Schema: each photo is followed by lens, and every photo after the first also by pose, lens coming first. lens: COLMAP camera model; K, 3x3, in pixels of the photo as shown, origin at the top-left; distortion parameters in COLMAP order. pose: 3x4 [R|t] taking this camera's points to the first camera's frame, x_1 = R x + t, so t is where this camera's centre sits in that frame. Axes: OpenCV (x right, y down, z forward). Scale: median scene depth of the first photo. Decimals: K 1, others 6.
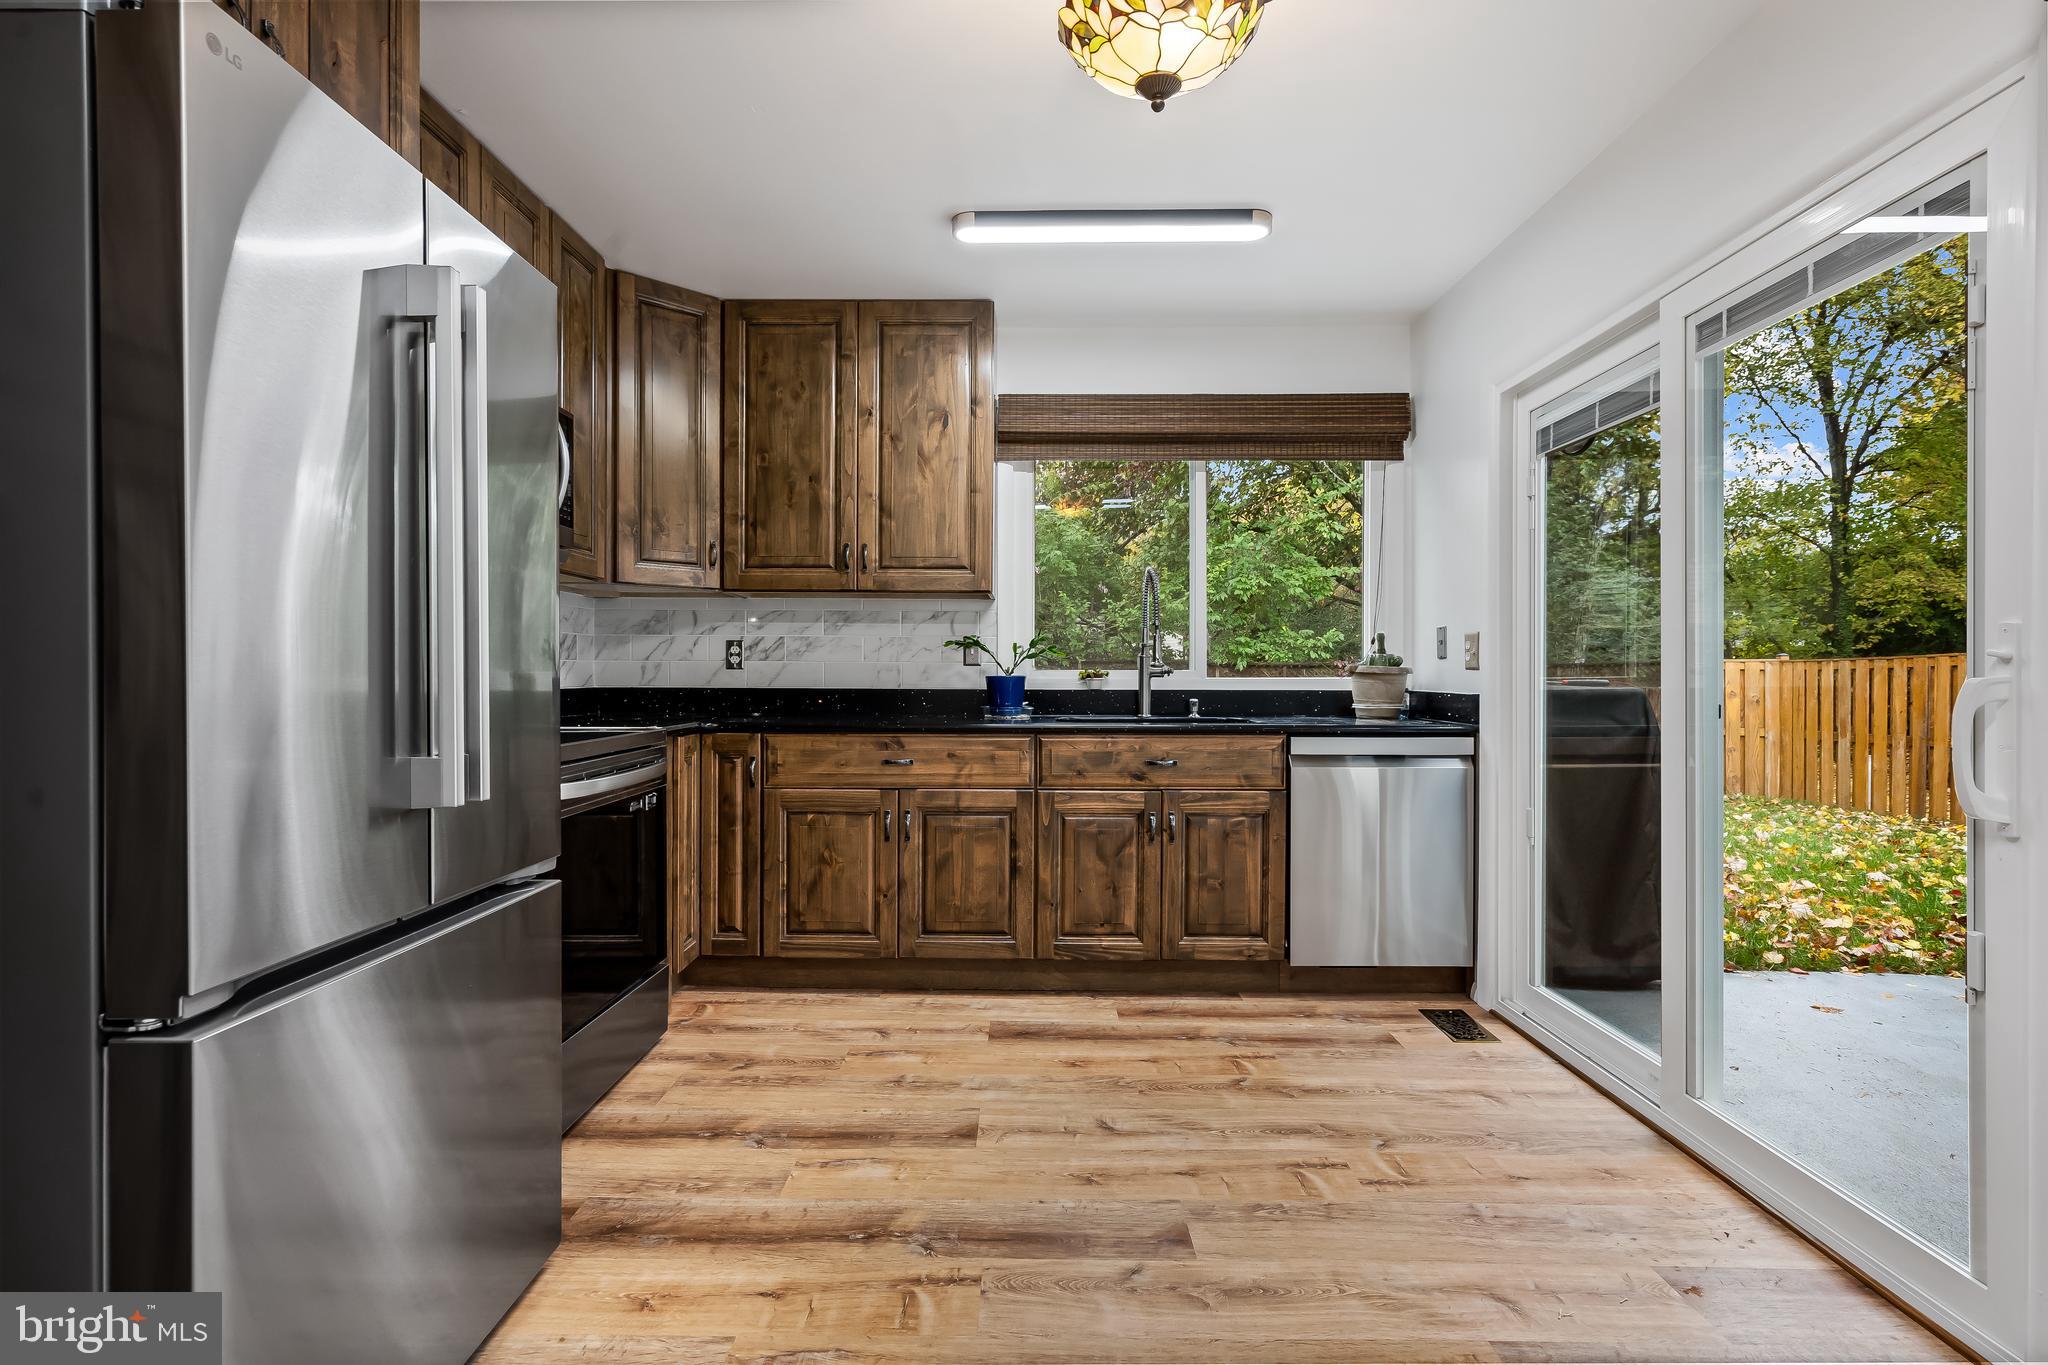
lens RADIAL K [[1027.4, 0, 1016.7], [0, 1027.4, 679.2], [0, 0, 1]] dist [-0.002732, 0.002776]
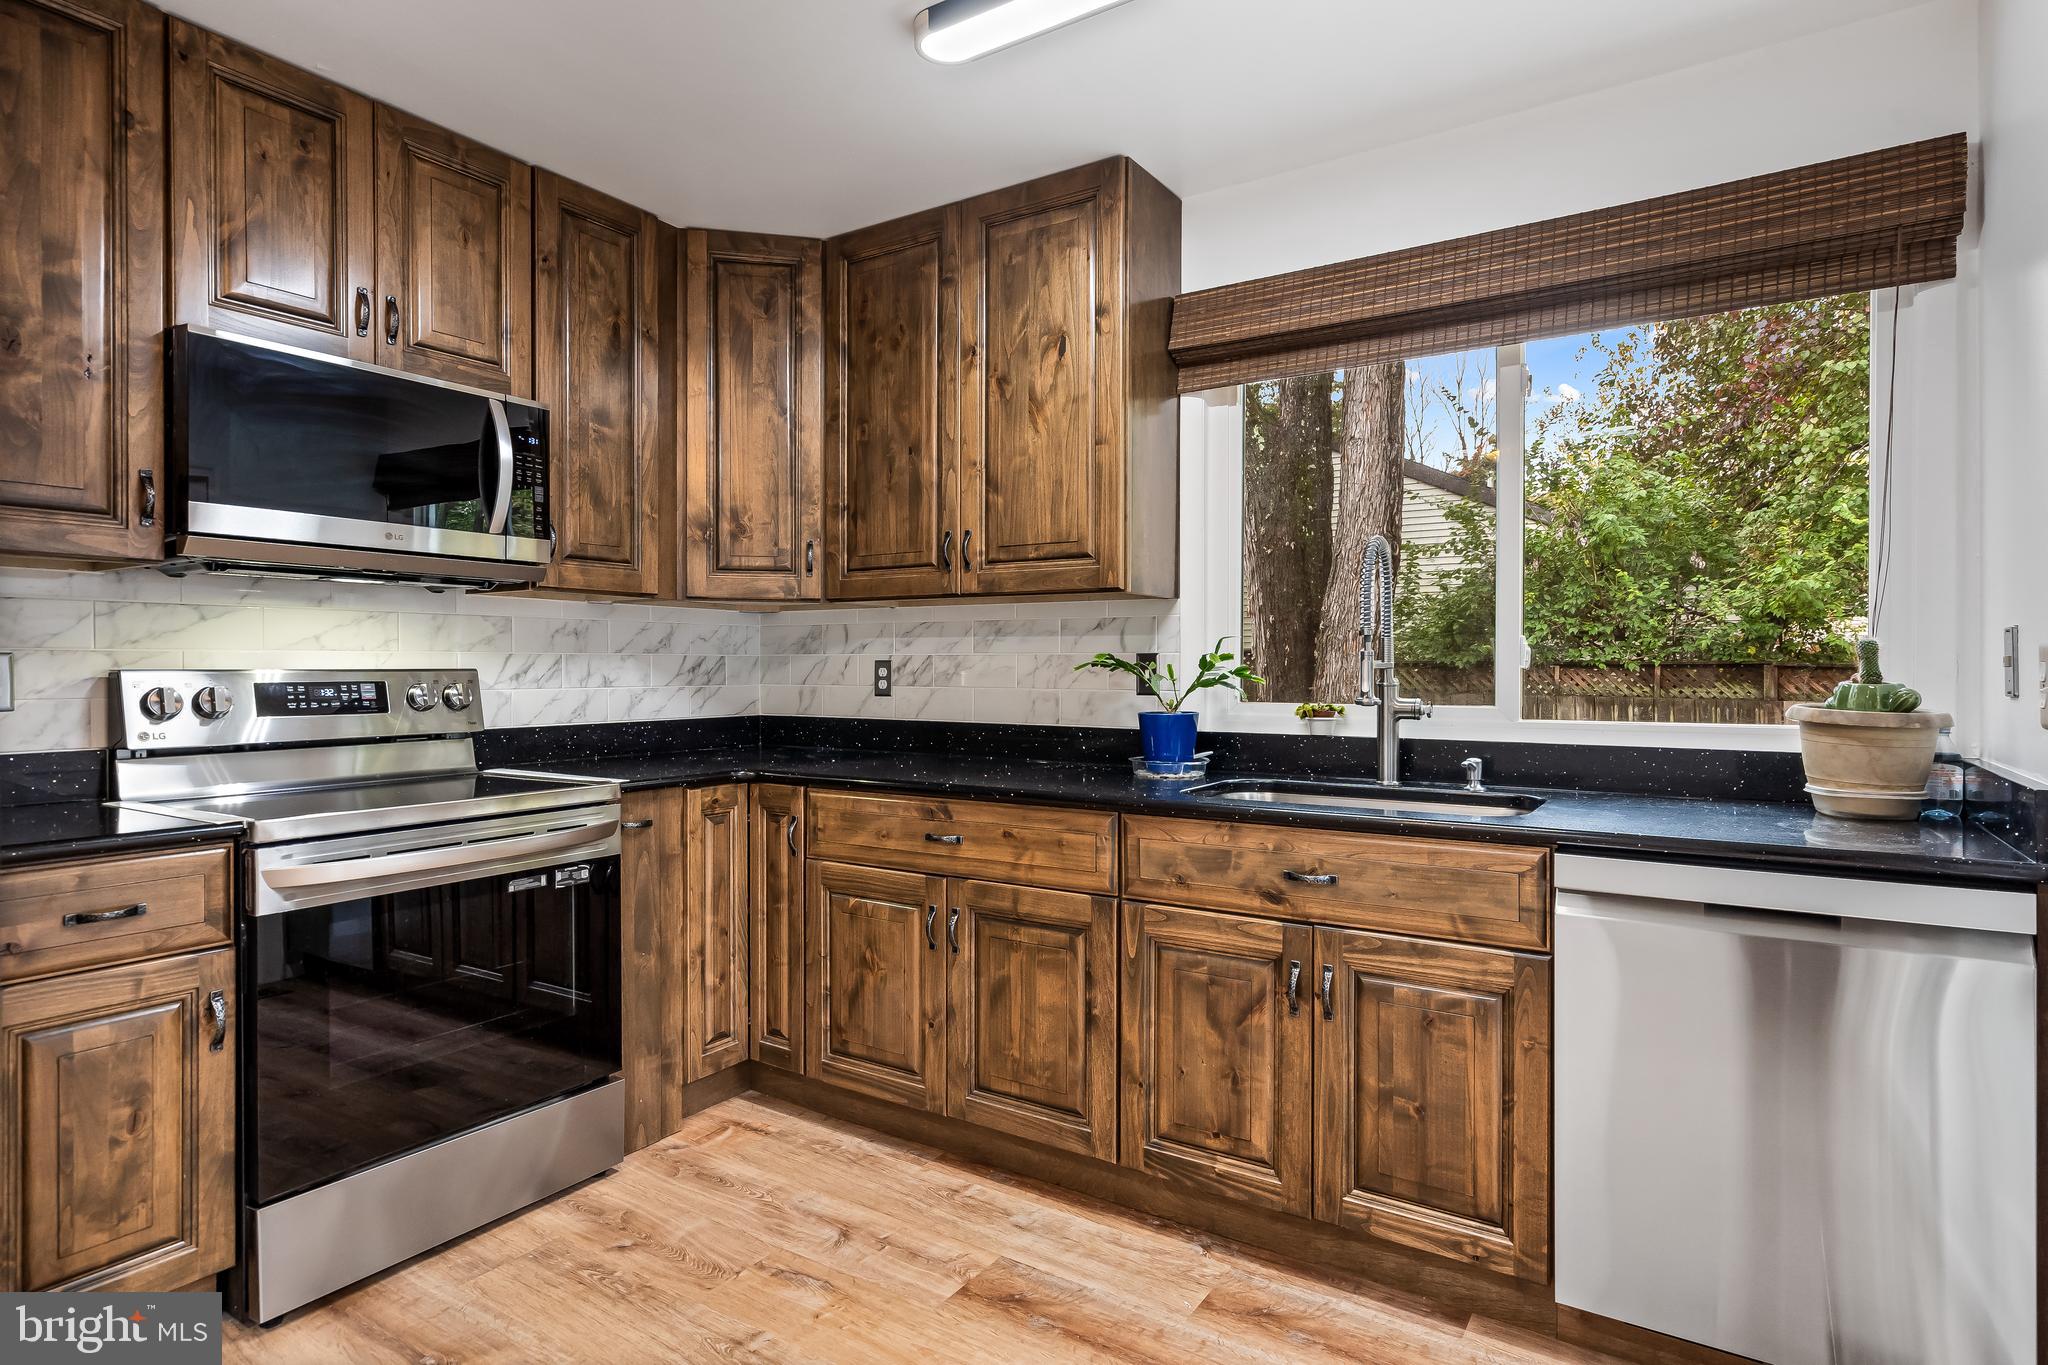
lens RADIAL K [[1088.8, 0, 1024.8], [0, 1088.8, 673.5], [0, 0, 1]] dist [0.002306, 0.002658]
pose [[0.846272, 0.000328, -0.532751, 0.329589], [-0.000763, 1.000000, -0.000597, -0.032289], [0.532751, 0.000912, 0.846272, 0.396775]]
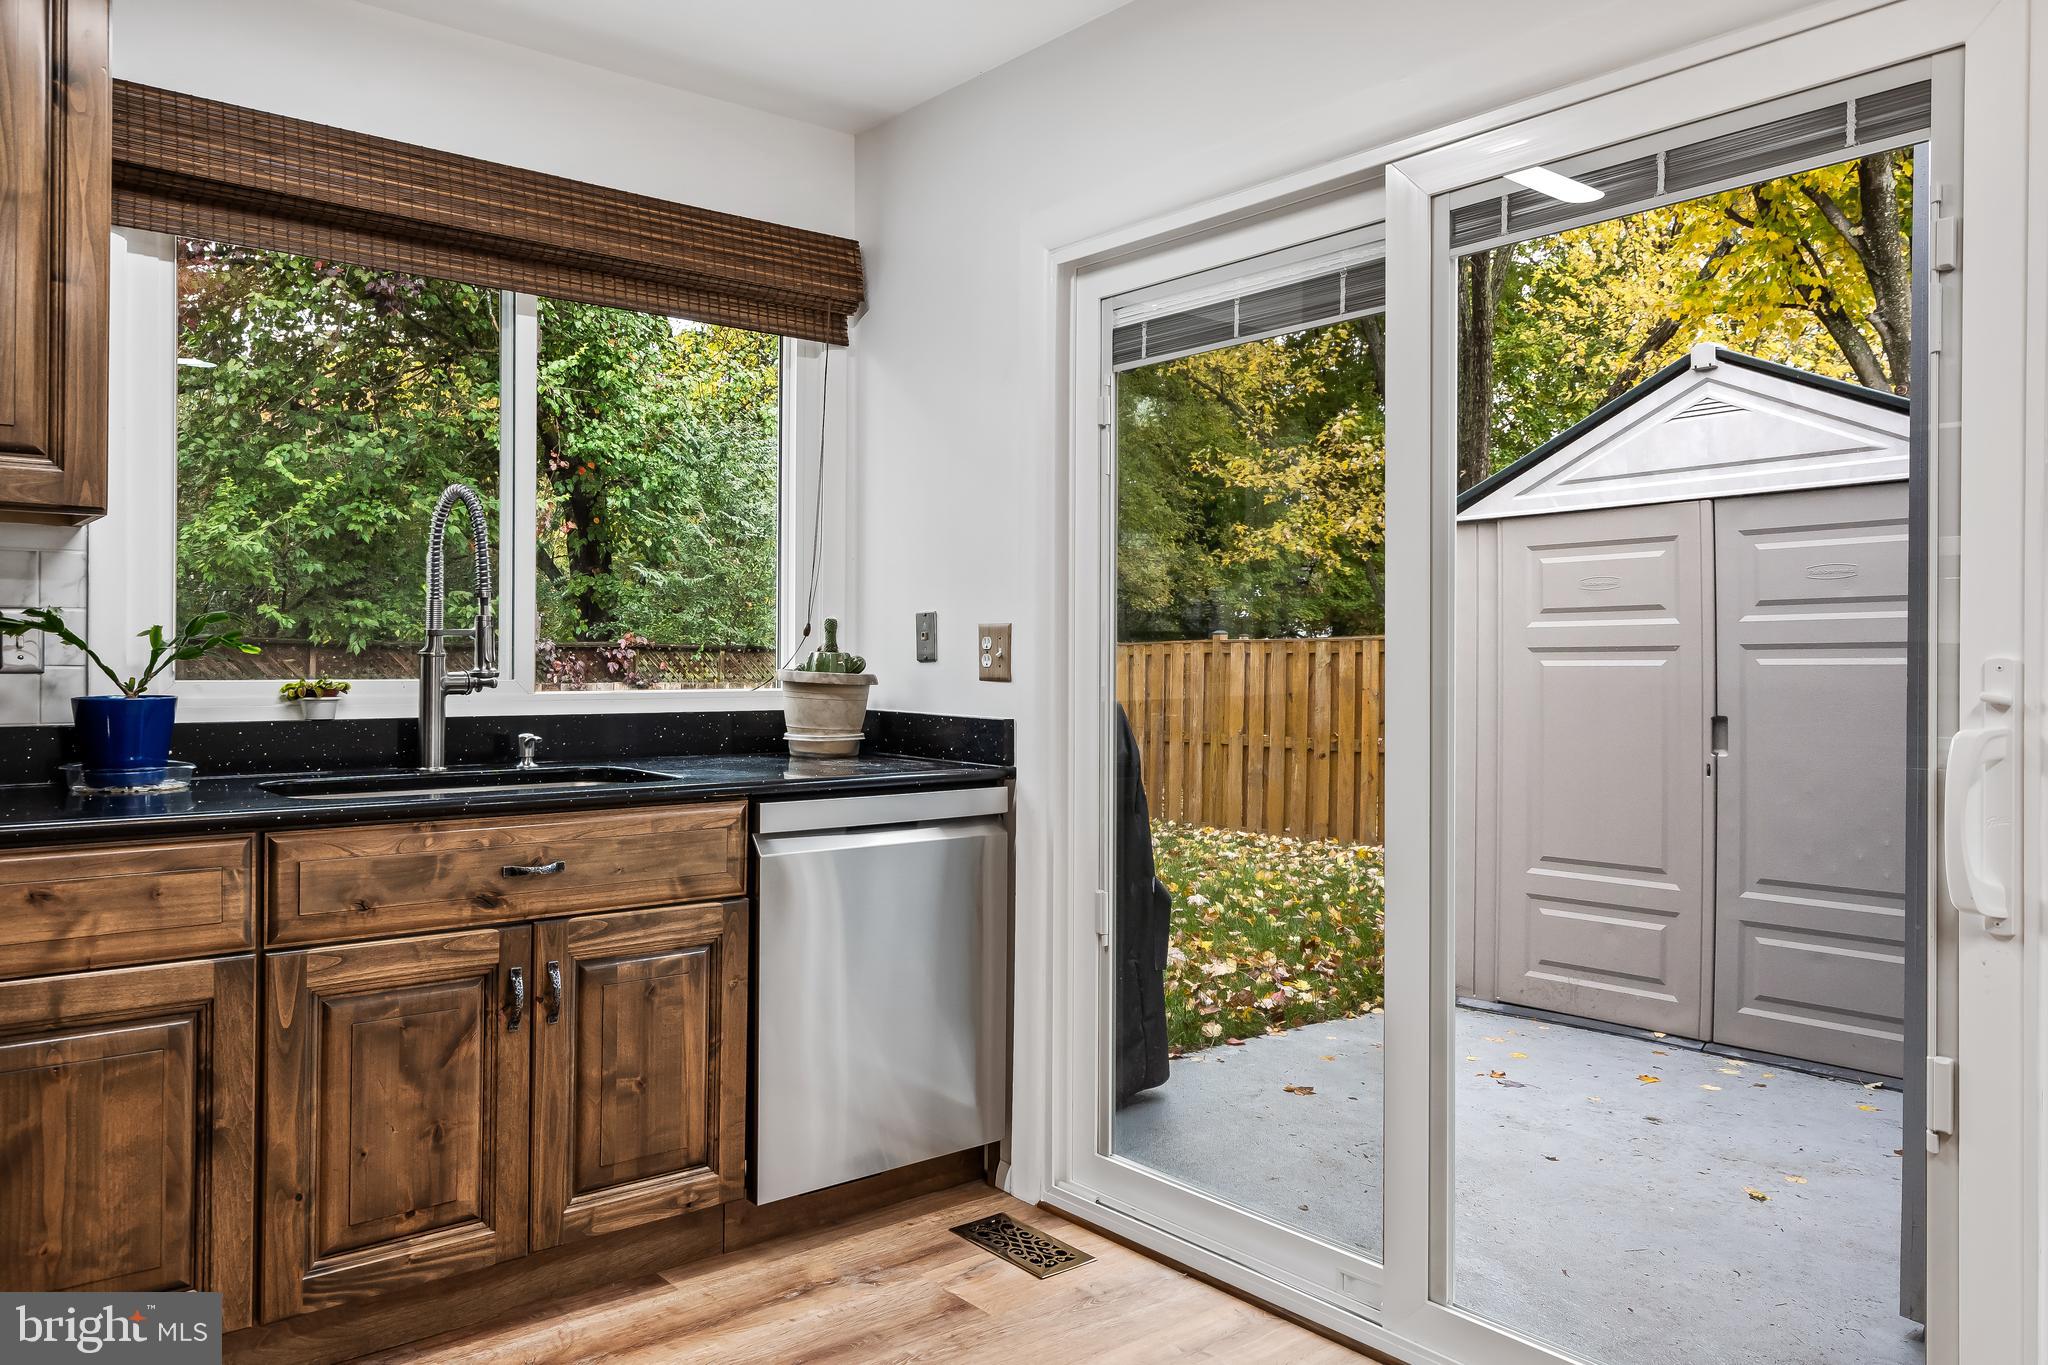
lens RADIAL K [[1448.3, 0, 1015.9], [0, 1448.3, 656.0], [0, 0, 1]] dist [0.008218, -0.001486]
pose [[0.764421, 0.002589, 0.644713, -0.141240], [-0.002291, 0.999997, -0.001299, -0.024336], [-0.644714, -0.000485, 0.764424, 0.291160]]
